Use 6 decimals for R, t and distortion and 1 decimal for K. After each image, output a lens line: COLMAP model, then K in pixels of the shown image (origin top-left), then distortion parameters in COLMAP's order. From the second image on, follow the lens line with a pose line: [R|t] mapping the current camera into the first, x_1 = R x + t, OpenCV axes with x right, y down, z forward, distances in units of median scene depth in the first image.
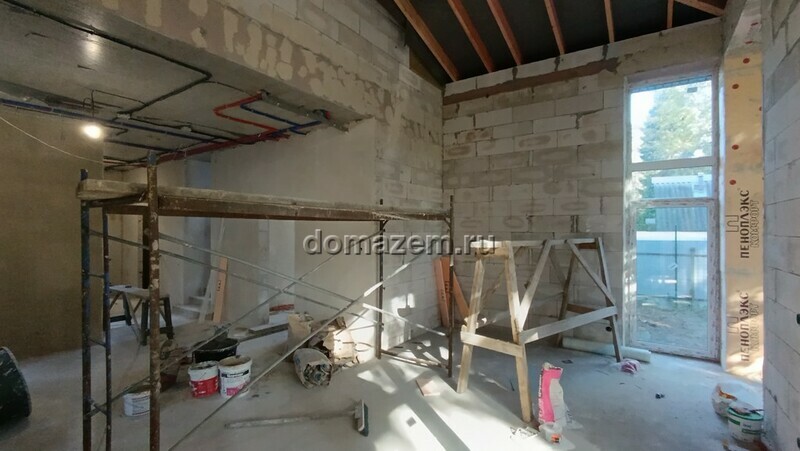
lens RADIAL K [[378.5, 0, 400.3], [0, 378.5, 227.7], [0, 0, 1]] dist [-0.002137, 0.000087]
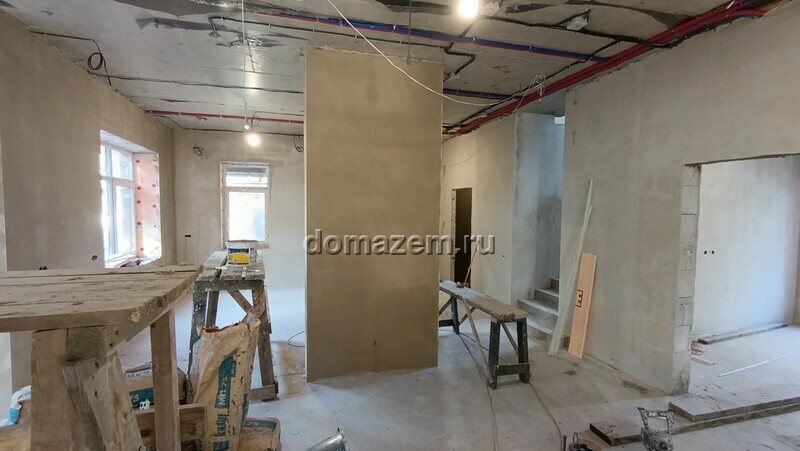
lens RADIAL K [[378.5, 0, 396.4], [0, 378.5, 231.6], [0, 0, 1]] dist [-0.002137, 0.000087]
pose [[0.782573, 0.048797, -0.620644, -0.412897], [-0.014017, 0.998052, 0.060795, 0.008009], [0.622401, -0.038877, 0.781732, 0.393709]]
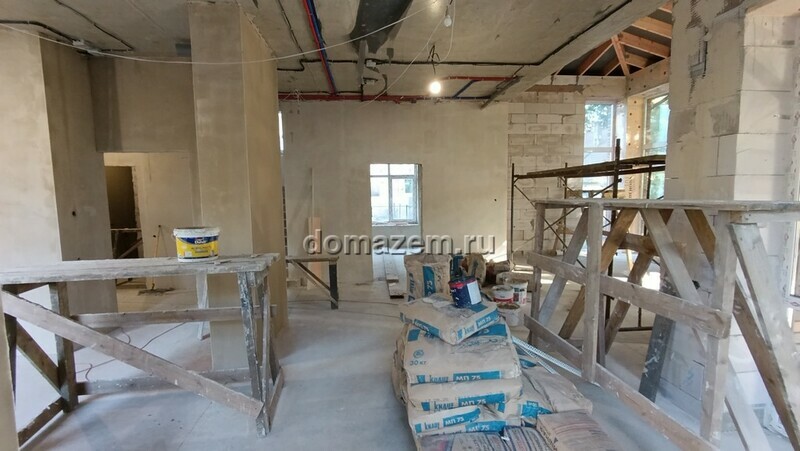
lens RADIAL K [[378.5, 0, 398.9], [0, 378.5, 226.2], [0, 0, 1]] dist [-0.002137, 0.000087]
pose [[0.756778, -0.070922, 0.649814, -1.128353], [0.014606, 0.995683, 0.091660, 0.019121], [-0.653509, -0.059875, 0.754547, 0.190003]]
